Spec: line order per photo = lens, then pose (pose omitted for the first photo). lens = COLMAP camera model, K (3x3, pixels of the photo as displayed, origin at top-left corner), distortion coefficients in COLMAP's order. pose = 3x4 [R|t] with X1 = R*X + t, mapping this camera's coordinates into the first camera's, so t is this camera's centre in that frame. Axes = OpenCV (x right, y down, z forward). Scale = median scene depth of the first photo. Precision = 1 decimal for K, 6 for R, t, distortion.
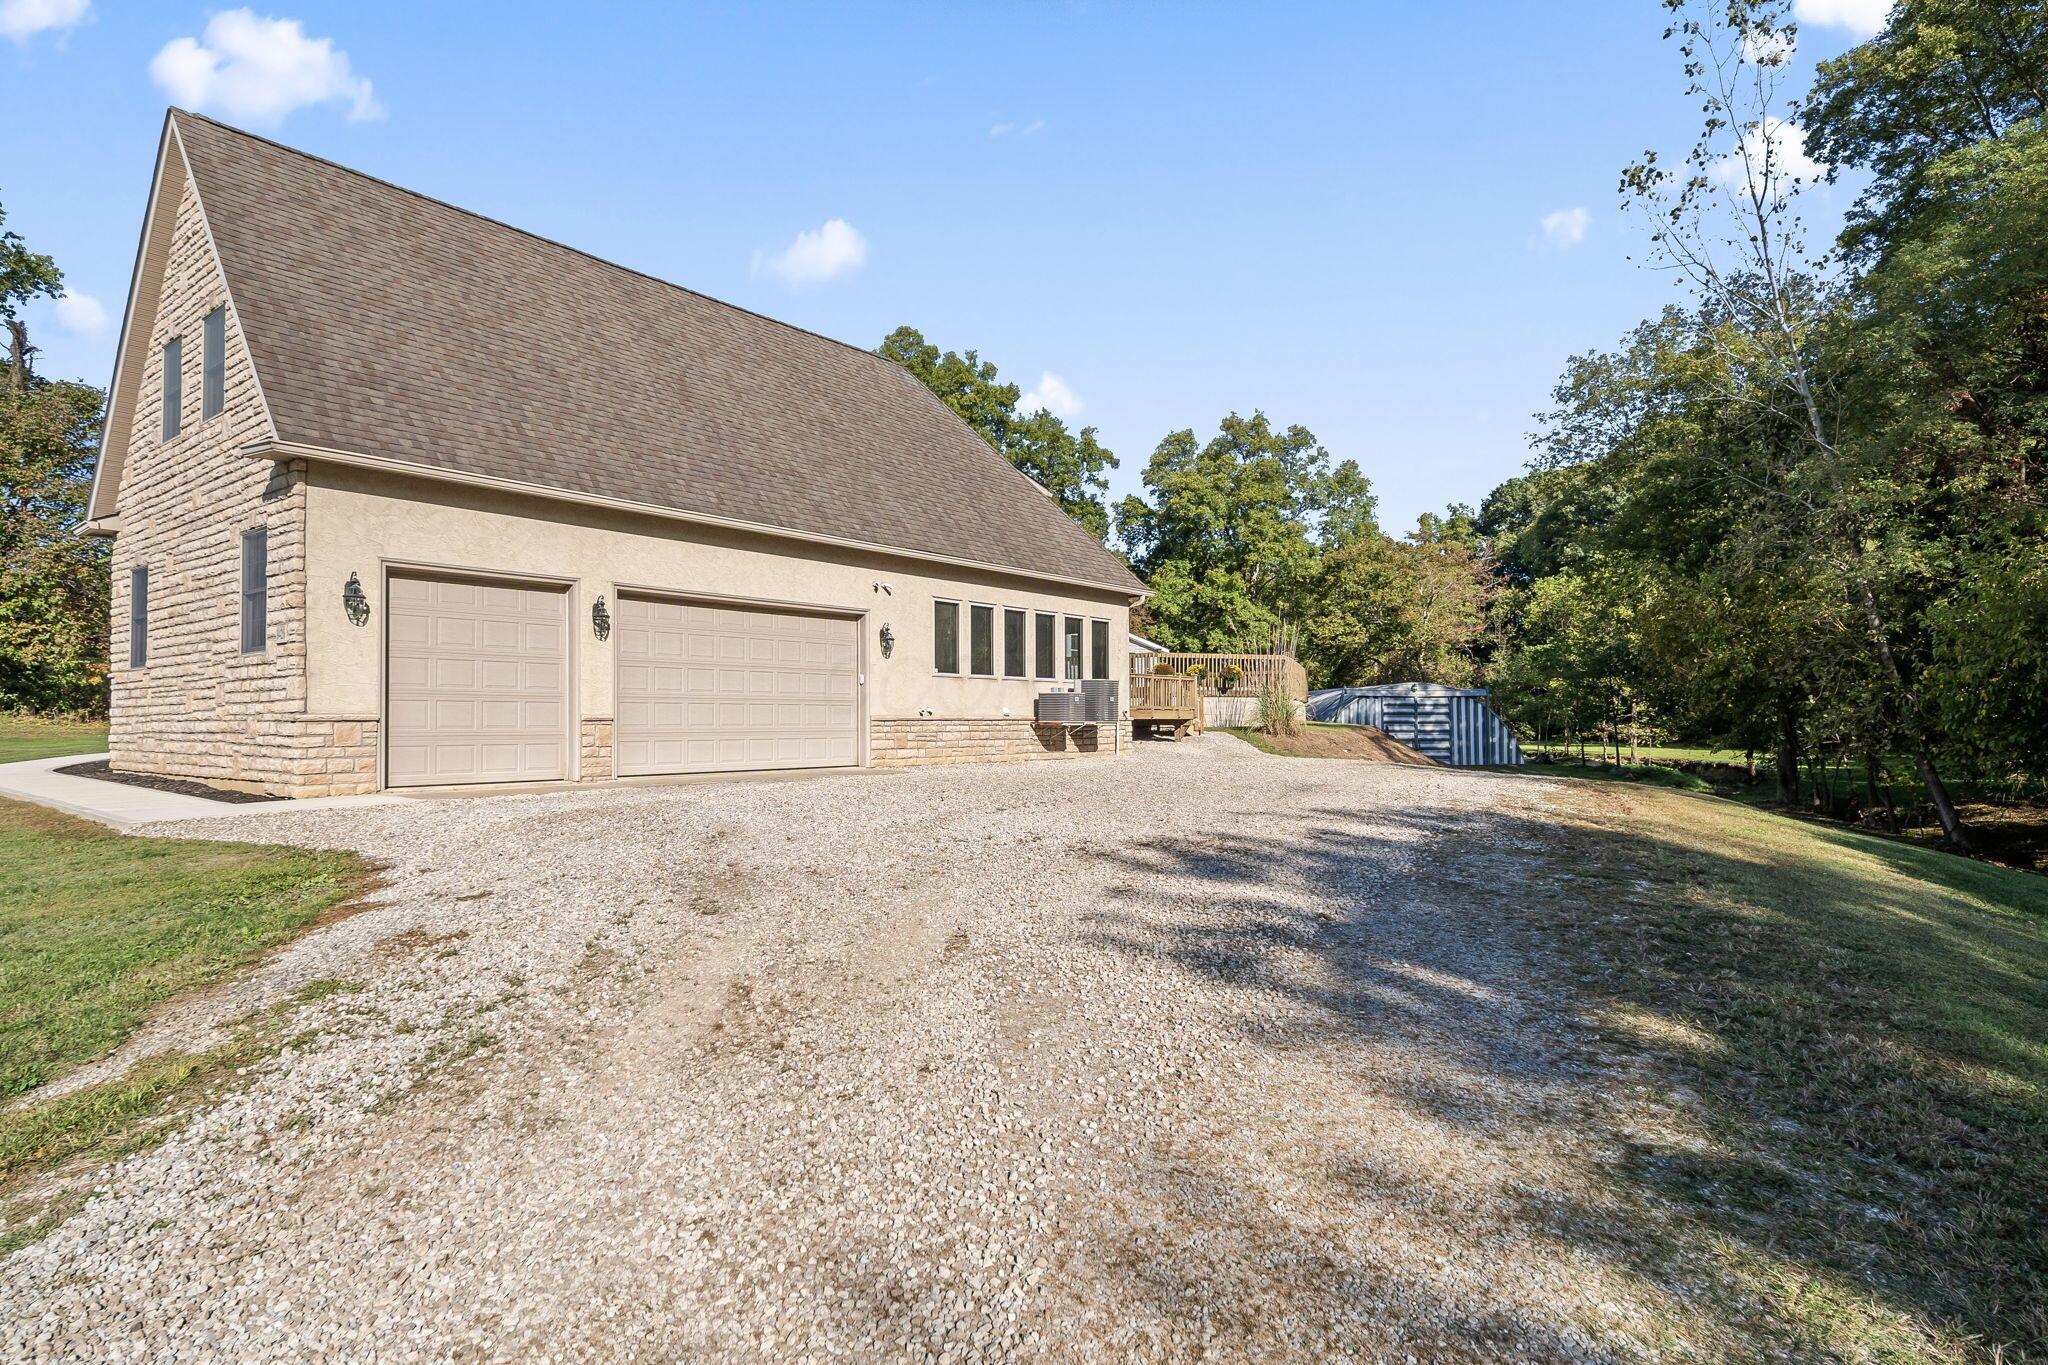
lens RADIAL K [[1102.1, 0, 1017.8], [0, 1102.1, 709.1], [0, 0, 1]] dist [0.002130, 0.001274]
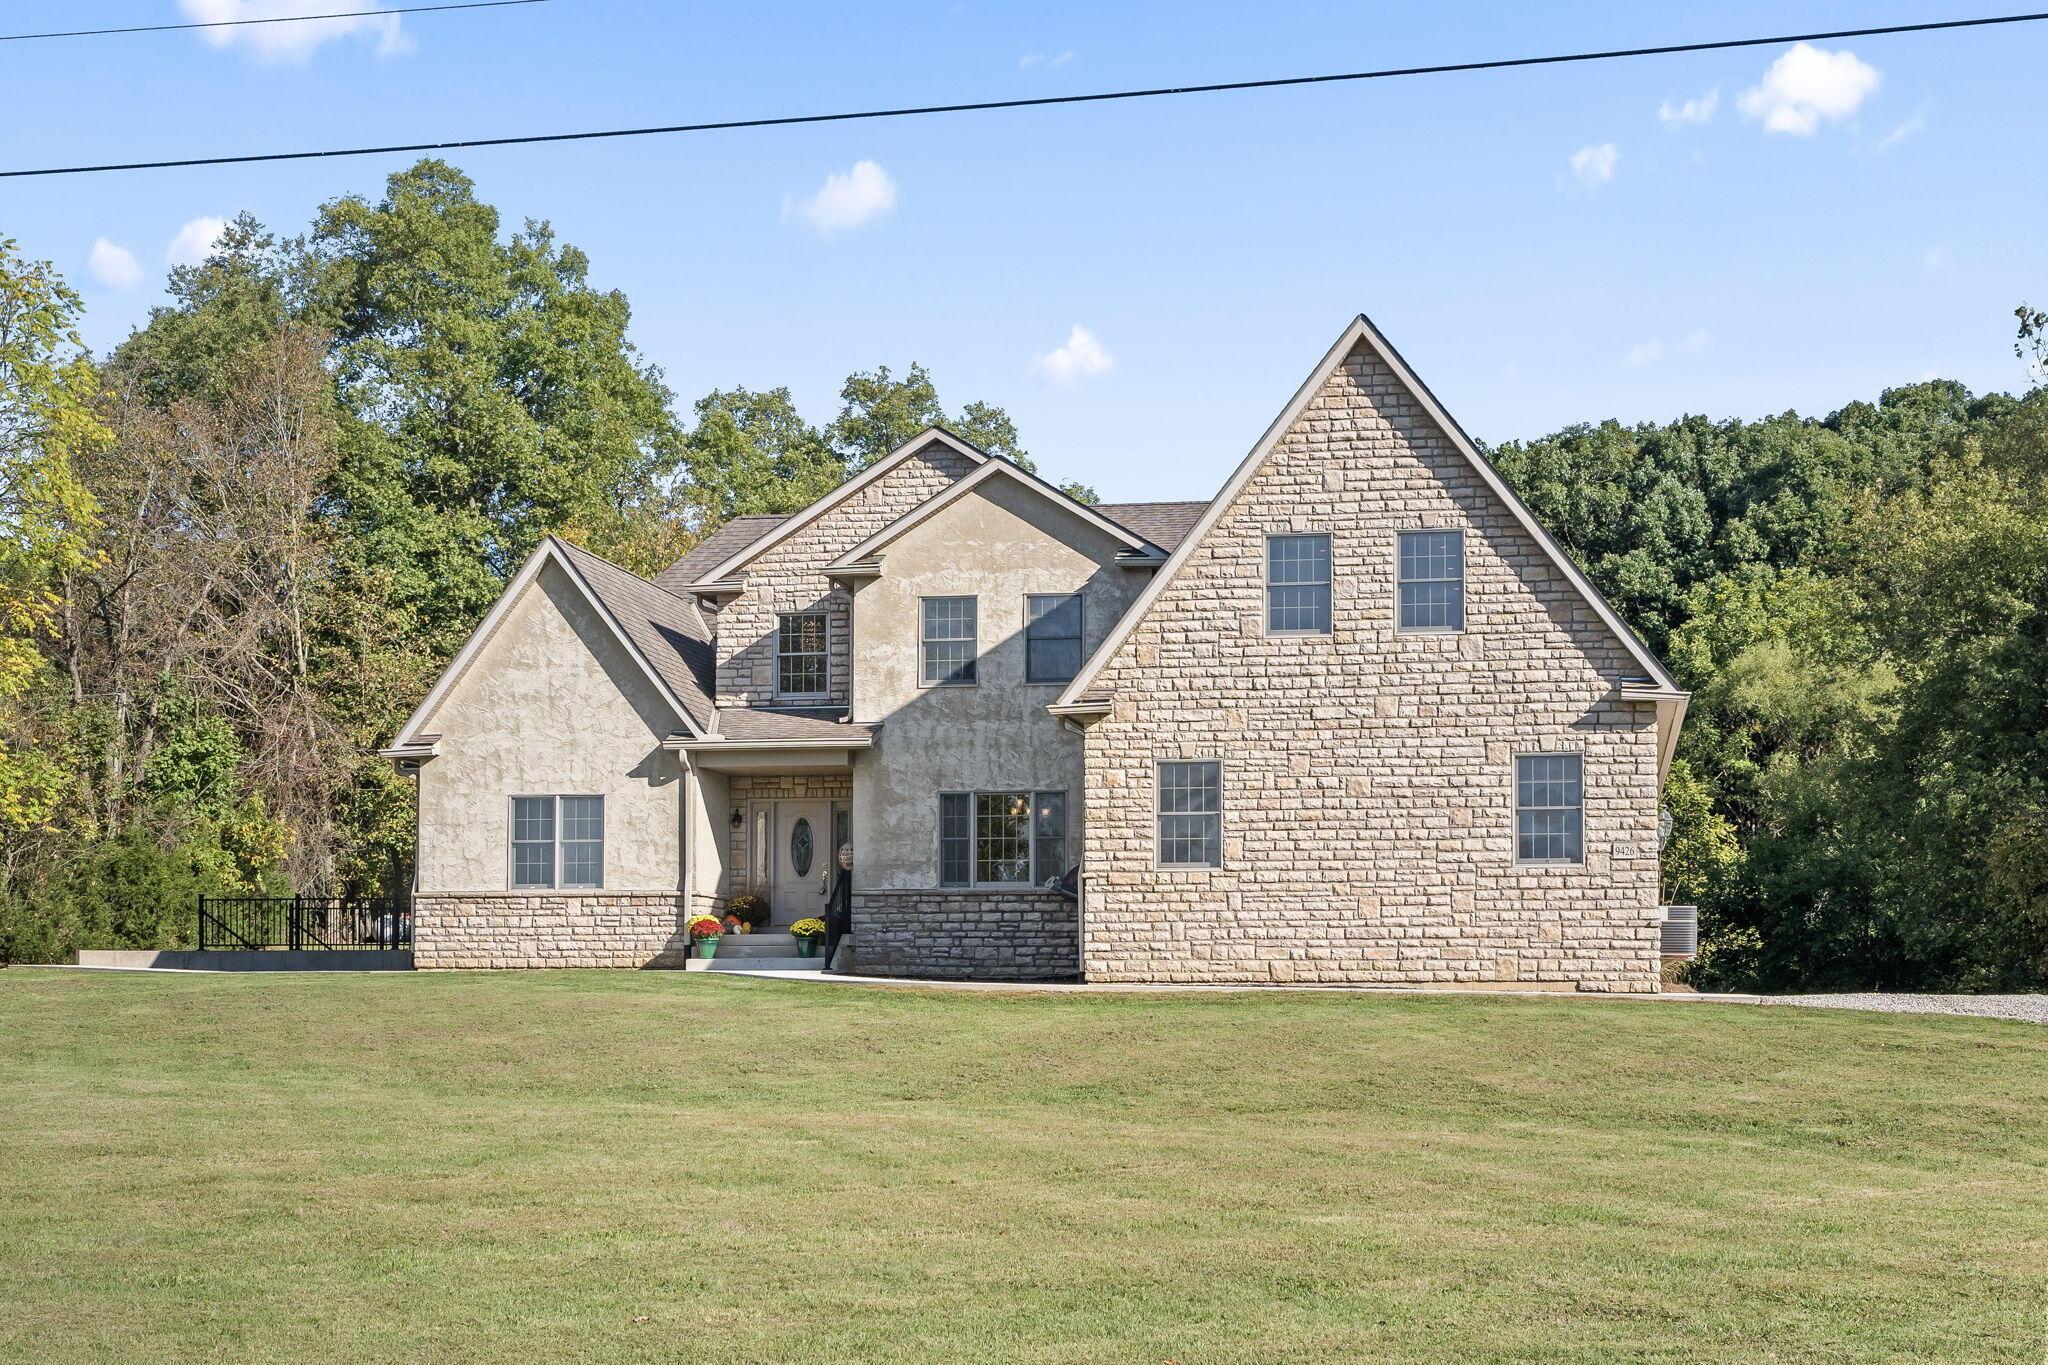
lens RADIAL K [[2997.6, 0, 1024.0], [0, 2997.6, 962.3], [0, 0, 1]] dist [0.006068, -0.121716]
pose [[0.882030, 0.015830, 0.470928, -0.440583], [-0.009947, 0.999838, -0.014979, 0.016558], [-0.471089, 0.008527, 0.882044, -0.239099]]
